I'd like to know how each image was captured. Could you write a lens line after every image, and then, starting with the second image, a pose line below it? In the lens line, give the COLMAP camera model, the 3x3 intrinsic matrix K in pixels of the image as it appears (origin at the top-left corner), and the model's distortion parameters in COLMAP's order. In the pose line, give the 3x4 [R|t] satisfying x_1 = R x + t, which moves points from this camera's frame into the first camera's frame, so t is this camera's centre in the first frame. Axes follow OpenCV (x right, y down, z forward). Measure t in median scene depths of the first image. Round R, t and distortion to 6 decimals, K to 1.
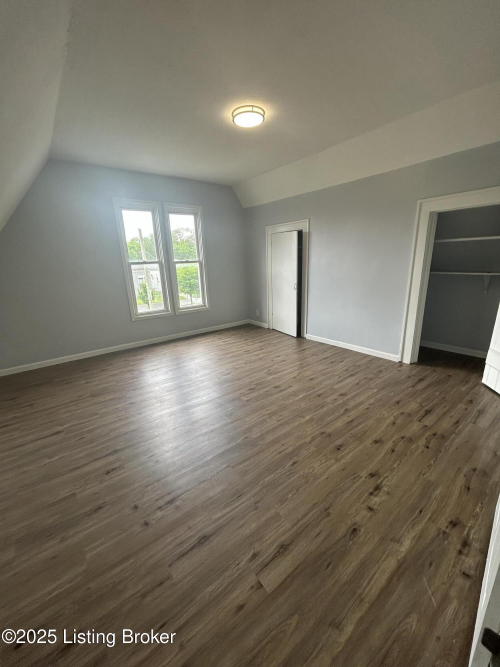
lens RADIAL K [[270.8, 0, 251.1], [0, 270.8, 333.6], [0, 0, 1]] dist [-0.000851, 0.000156]
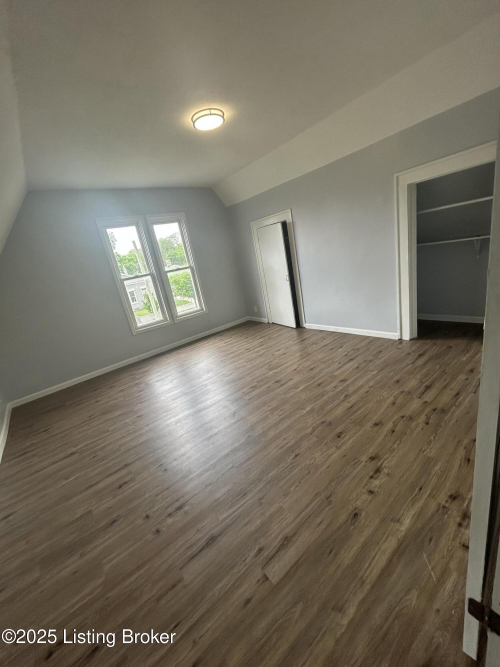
lens RADIAL K [[270.8, 0, 251.1], [0, 270.8, 333.6], [0, 0, 1]] dist [-0.000851, 0.000156]
pose [[0.989393, -0.140454, -0.037061, 0.084380], [0.141224, 0.989795, 0.019040, -0.019298], [0.034008, -0.024072, 0.999132, -0.013909]]
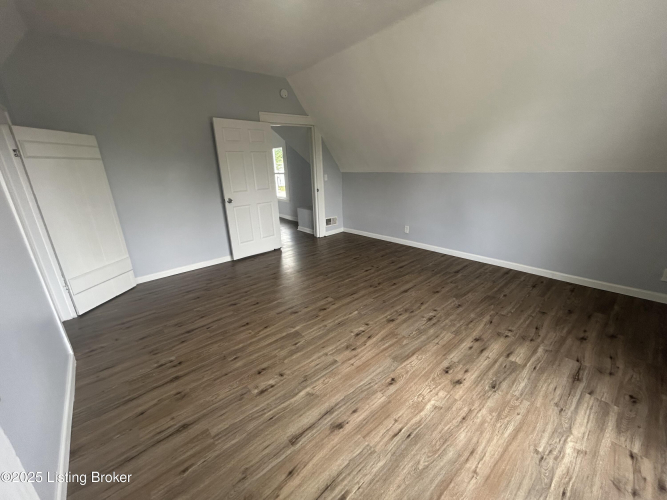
lens RADIAL K [[270.8, 0, 333.5], [0, 270.8, 250.0], [0, 0, 1]] dist [-0.000851, 0.000156]
pose [[-0.995925, 0.088988, -0.014638, -0.052938], [0.065754, 0.827589, 0.557470, -0.644488], [0.061723, 0.554236, -0.830068, 2.308915]]
